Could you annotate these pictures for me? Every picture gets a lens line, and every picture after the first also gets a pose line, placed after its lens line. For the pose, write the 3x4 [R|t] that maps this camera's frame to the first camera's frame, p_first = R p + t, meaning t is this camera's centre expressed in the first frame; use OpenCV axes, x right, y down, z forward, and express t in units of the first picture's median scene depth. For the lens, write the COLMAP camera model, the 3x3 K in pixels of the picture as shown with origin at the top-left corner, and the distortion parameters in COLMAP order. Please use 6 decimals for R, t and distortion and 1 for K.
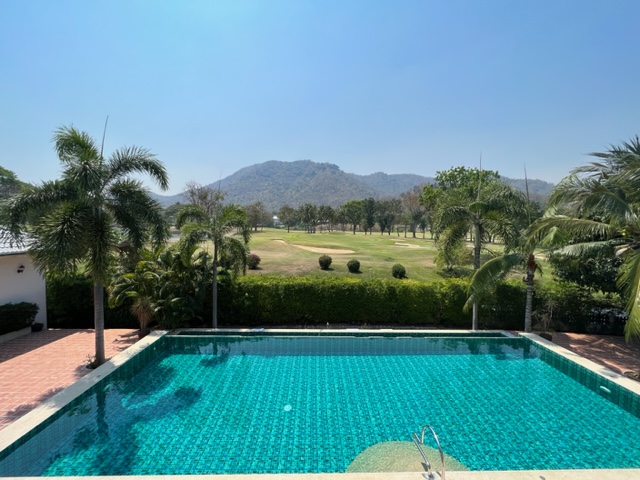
lens RADIAL K [[258.1, 0, 319.7], [0, 258.1, 241.5], [0, 0, 1]] dist [-0.003714, 0.001785]
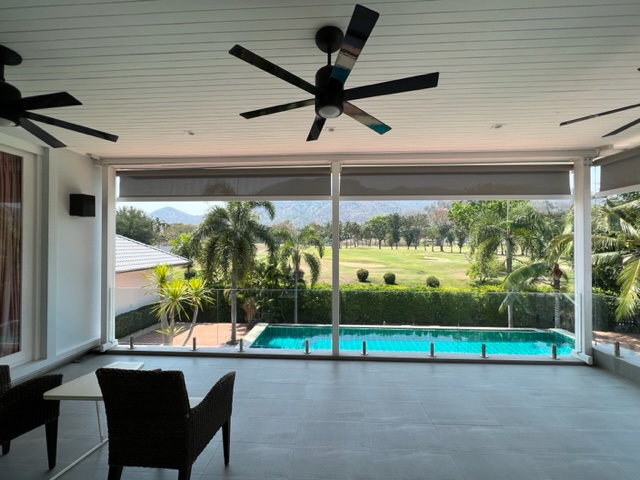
lens RADIAL K [[258.1, 0, 320.3], [0, 258.1, 241.7], [0, 0, 1]] dist [-0.003714, 0.001785]
pose [[0.996506, -0.017352, -0.081693, -0.172782], [0.012447, 0.998110, -0.060172, 0.006281], [0.082583, 0.058945, 0.994839, -0.285312]]
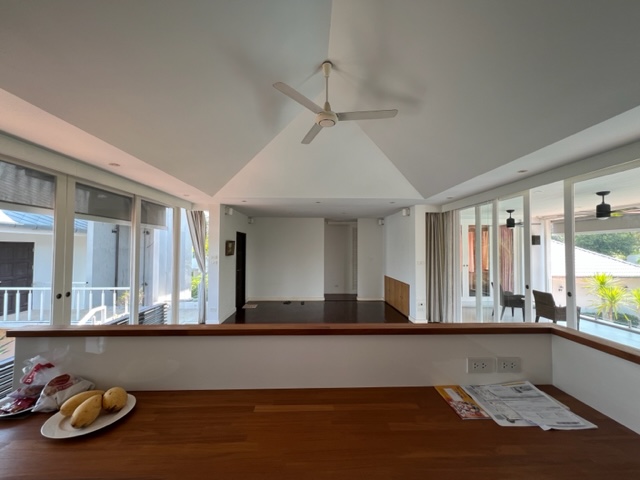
lens RADIAL K [[258.1, 0, 321.4], [0, 258.1, 244.2], [0, 0, 1]] dist [-0.003714, 0.001785]
pose [[-0.002051, -0.046217, -0.998929, 0.198667], [-0.052755, 0.997545, -0.046045, 0.015151], [0.998605, 0.052604, -0.004484, -0.565657]]
